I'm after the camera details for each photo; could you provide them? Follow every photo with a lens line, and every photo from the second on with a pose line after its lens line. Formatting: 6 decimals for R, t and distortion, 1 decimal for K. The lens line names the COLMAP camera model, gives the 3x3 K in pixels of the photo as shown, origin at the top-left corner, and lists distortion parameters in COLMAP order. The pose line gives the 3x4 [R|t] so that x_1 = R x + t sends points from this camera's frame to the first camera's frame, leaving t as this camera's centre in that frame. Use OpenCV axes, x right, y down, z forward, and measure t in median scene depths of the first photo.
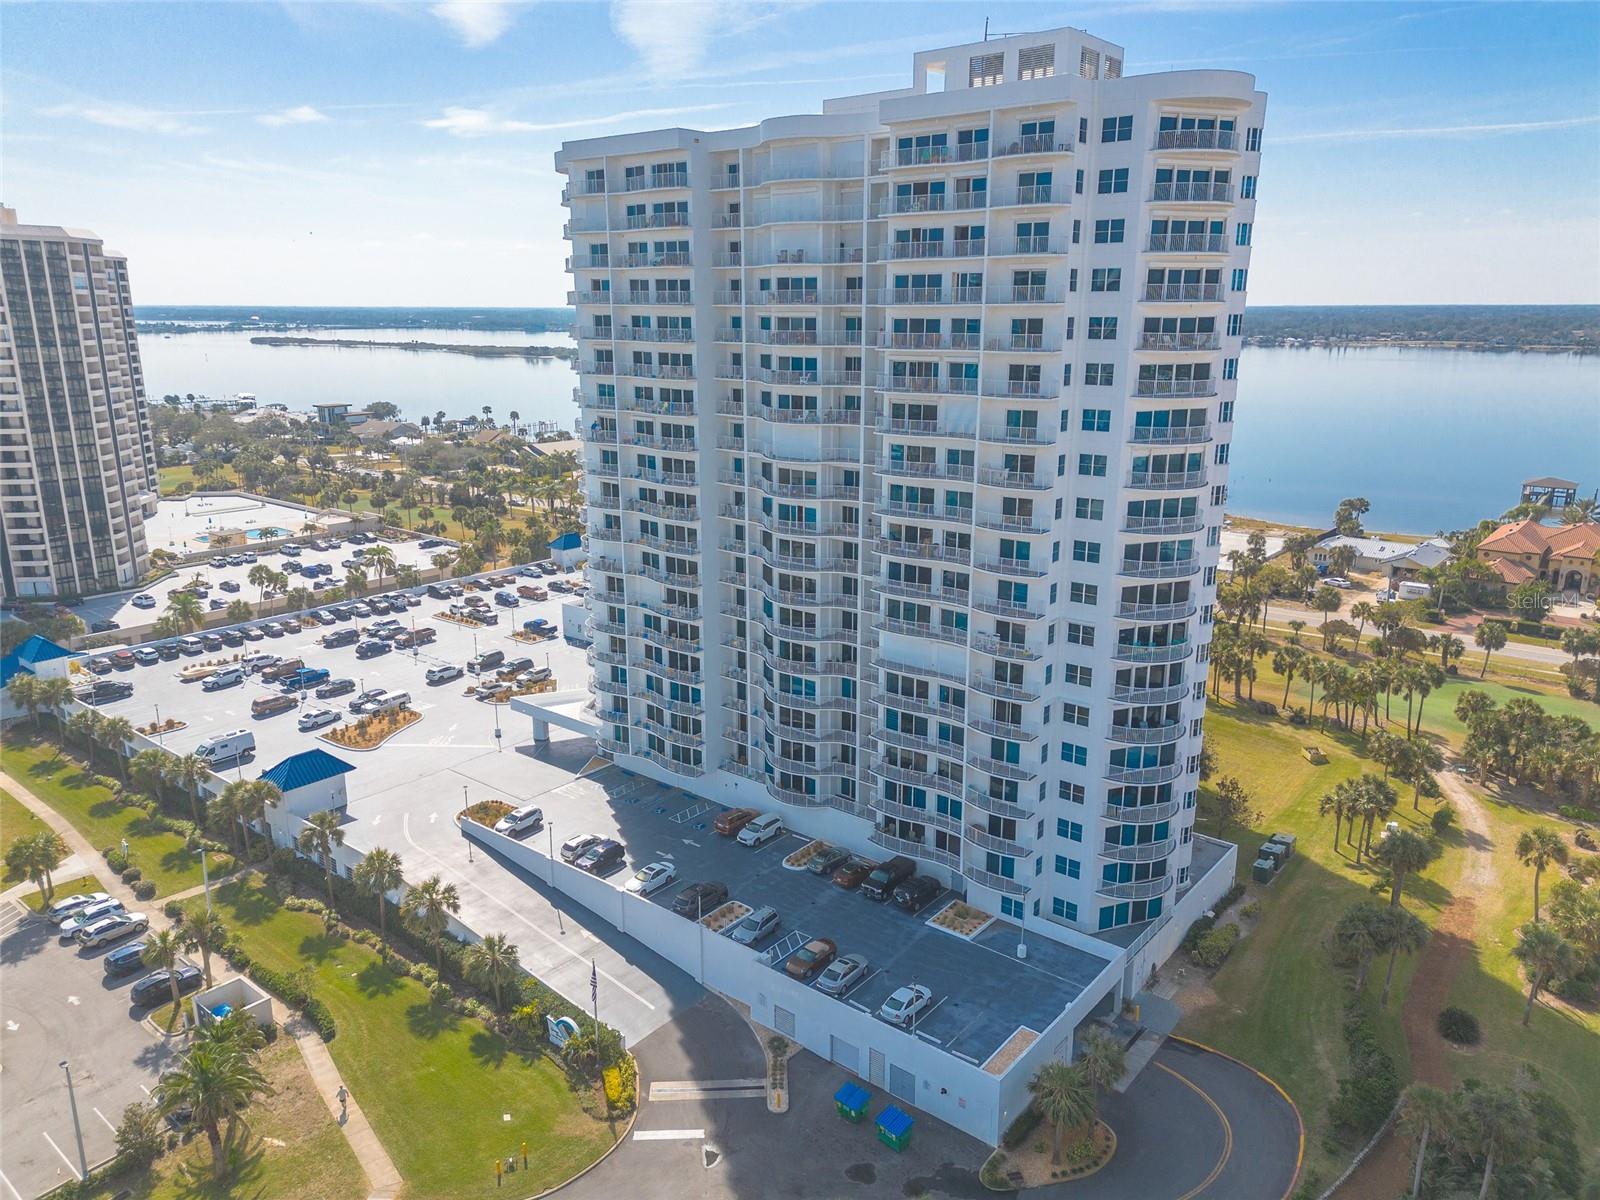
lens RADIAL K [[1125.0, 0, 800.0], [0, 1125.0, 609.7], [0, 0, 1]] dist [0.084149, -0.085185]
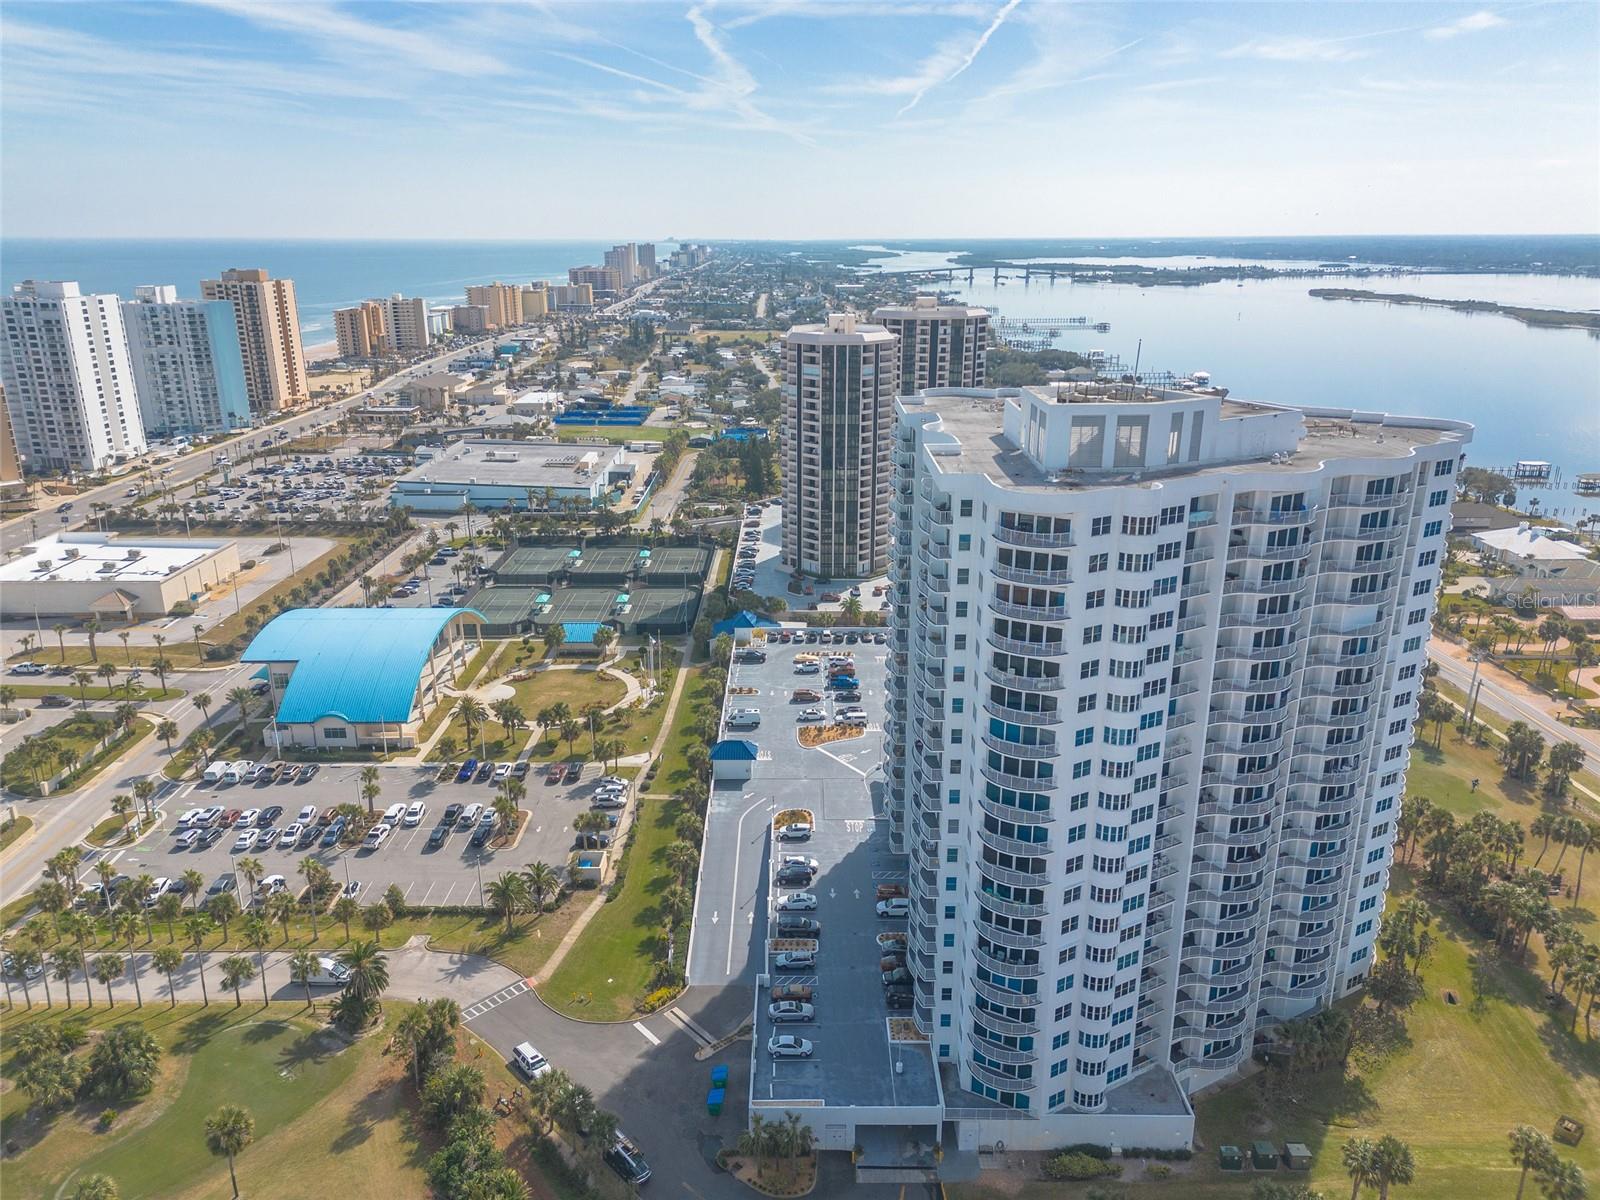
lens RADIAL K [[1142.3, 0, 787.6], [0, 1142.3, 599.9], [0, 0, 1]] dist [0.081761, -0.008336]
pose [[0.625285, 0.234145, -0.744442, 0.947273], [-0.195364, 0.970519, 0.141159, -0.381785], [0.755547, 0.057173, 0.652595, -0.028066]]
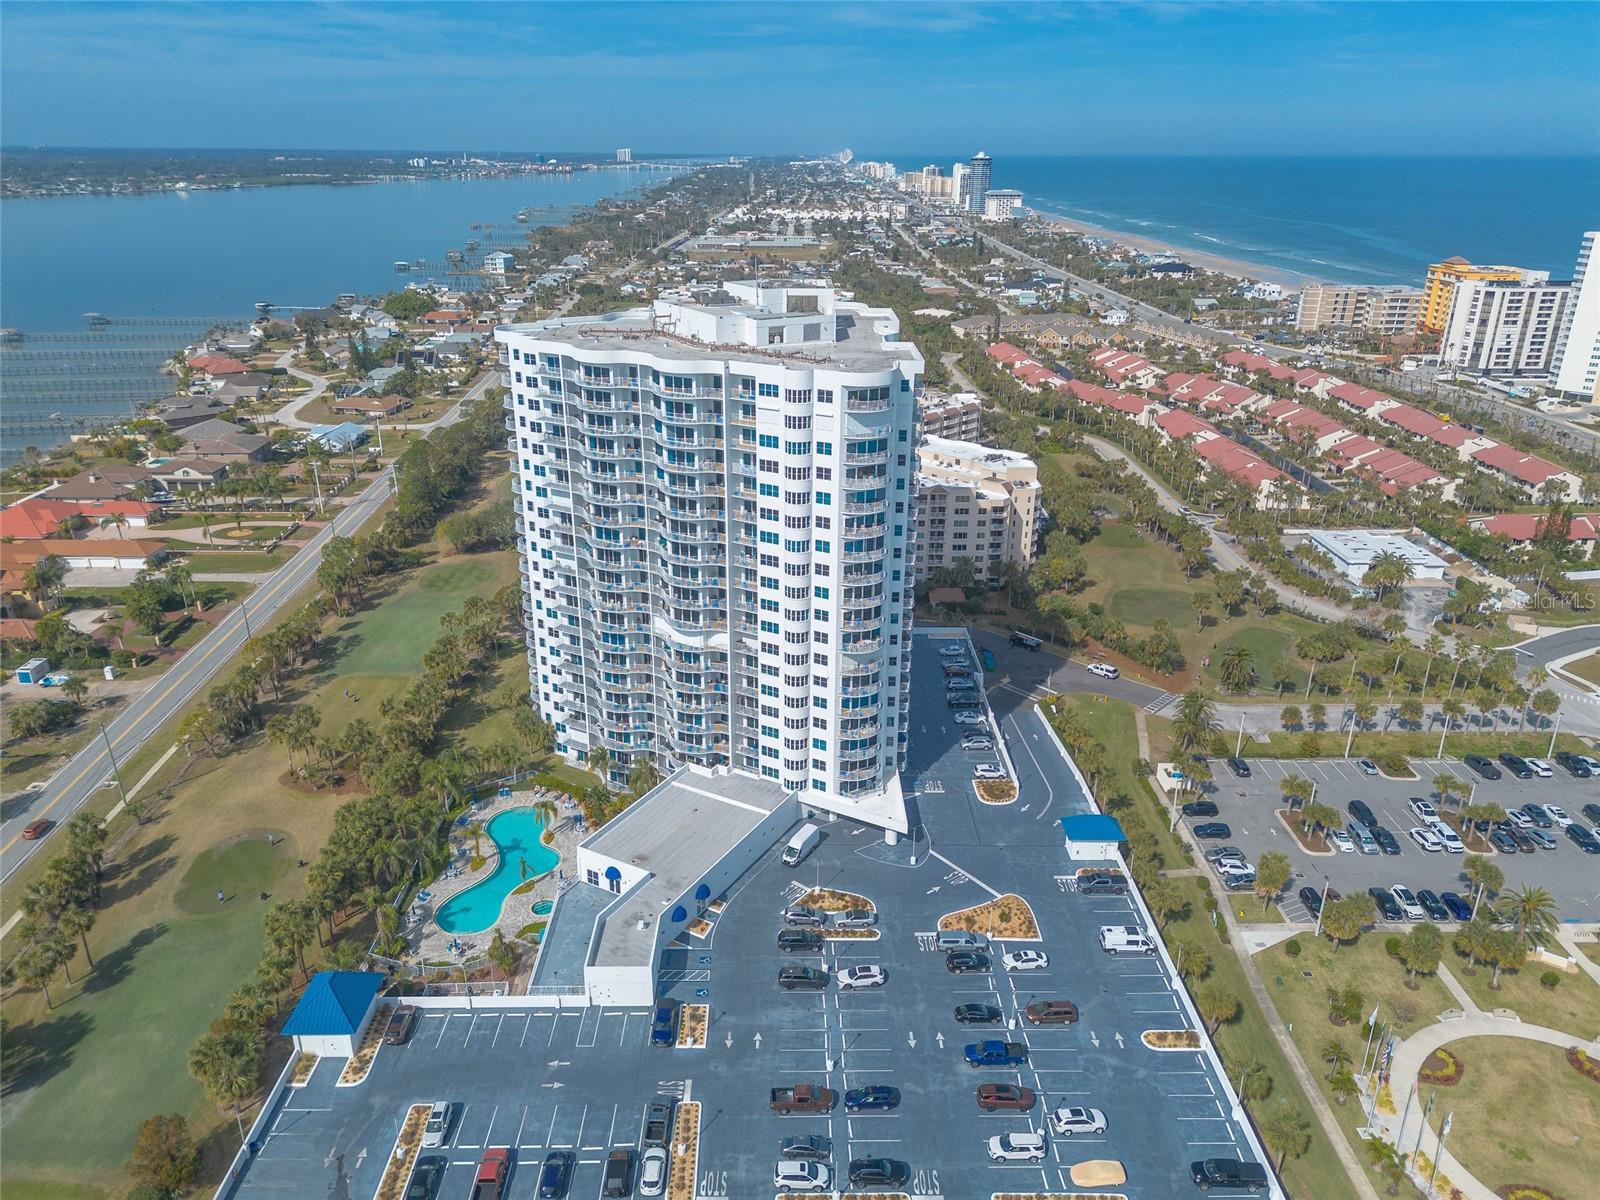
lens RADIAL K [[1125.0, 0, 800.0], [0, 1125.0, 609.7], [0, 0, 1]] dist [0.084149, -0.085185]
pose [[-0.640456, -0.292671, 0.710042, -1.316252], [0.194794, 0.832401, 0.518809, -1.014497], [-0.742880, 0.470586, -0.476106, 2.146442]]
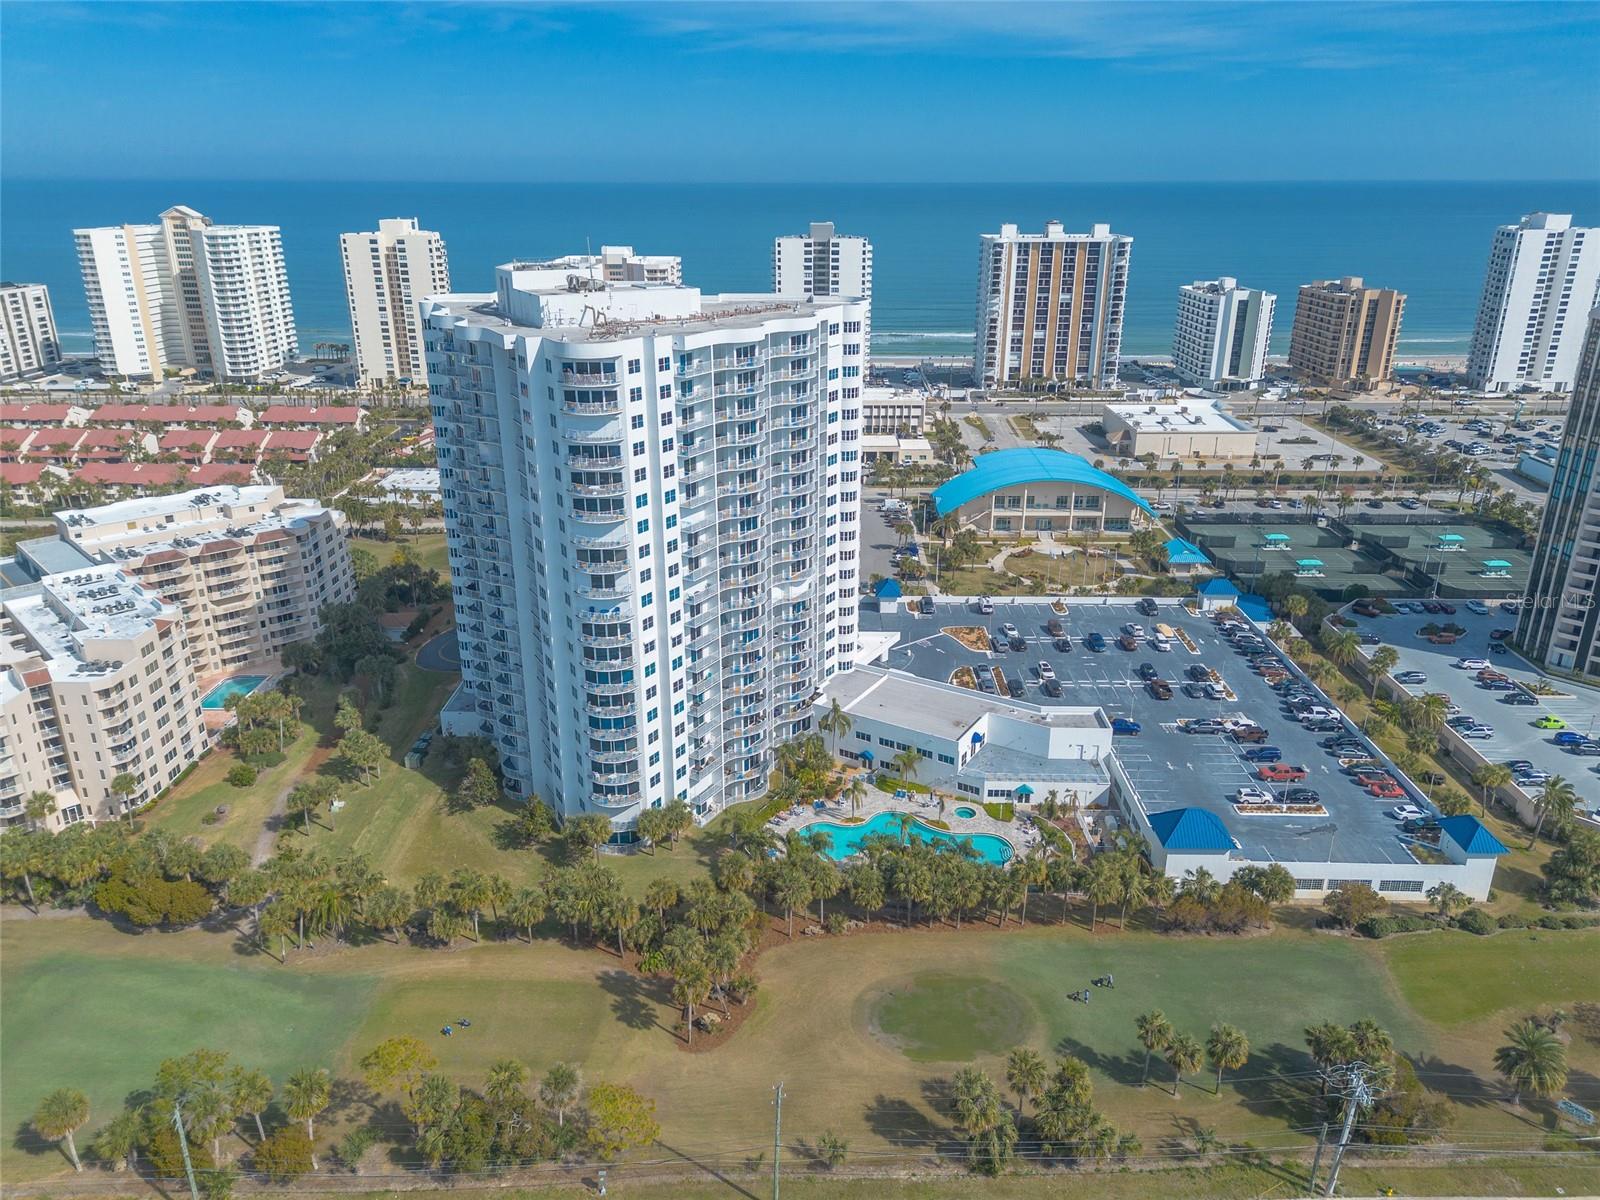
lens RADIAL K [[1125.0, 0, 800.0], [0, 1125.0, 609.7], [0, 0, 1]] dist [0.084149, -0.085185]
pose [[-0.785459, 0.221191, -0.578038, 1.074673], [-0.161437, 0.828404, 0.536363, -1.061671], [0.597488, 0.514608, -0.614969, 2.612075]]
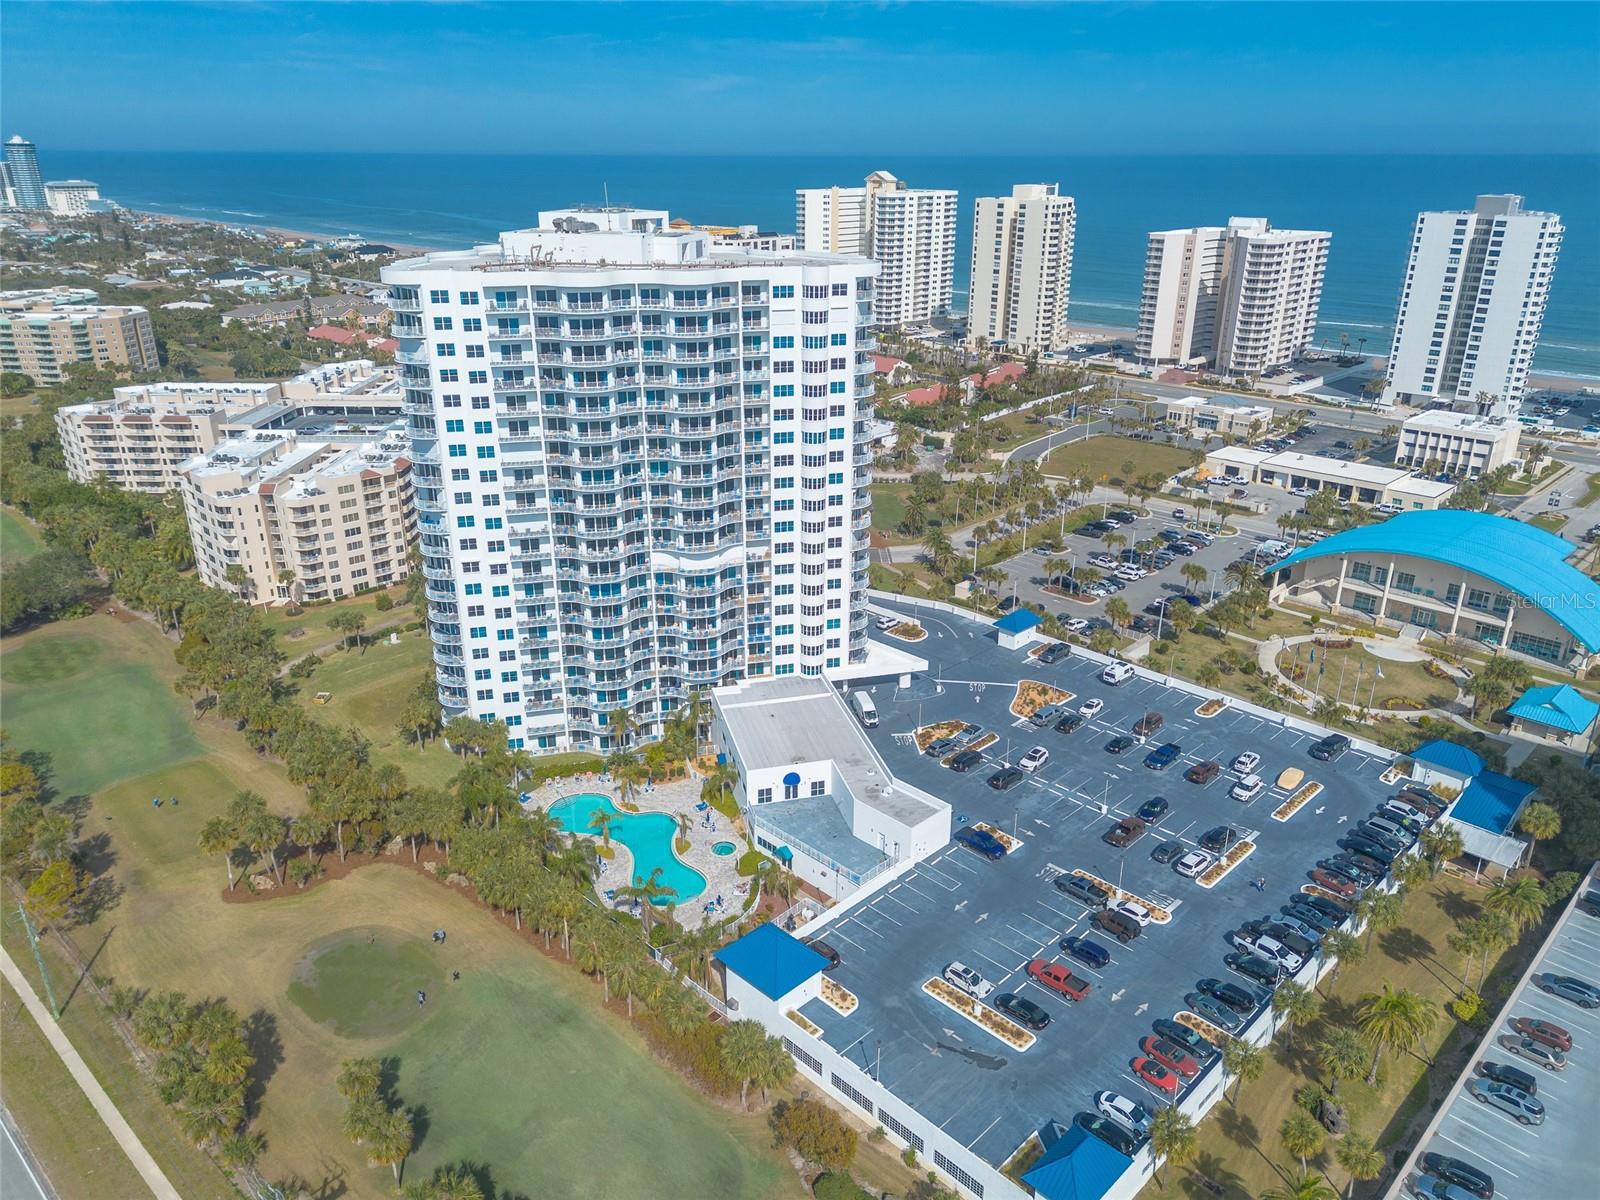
lens RADIAL K [[1125.0, 0, 800.0], [0, 1125.0, 609.7], [0, 0, 1]] dist [0.084149, -0.085185]
pose [[-0.994657, -0.040591, 0.094923, -0.305787], [0.025085, 0.796878, 0.603619, -1.090074], [-0.100144, 0.602774, -0.791602, 2.863264]]
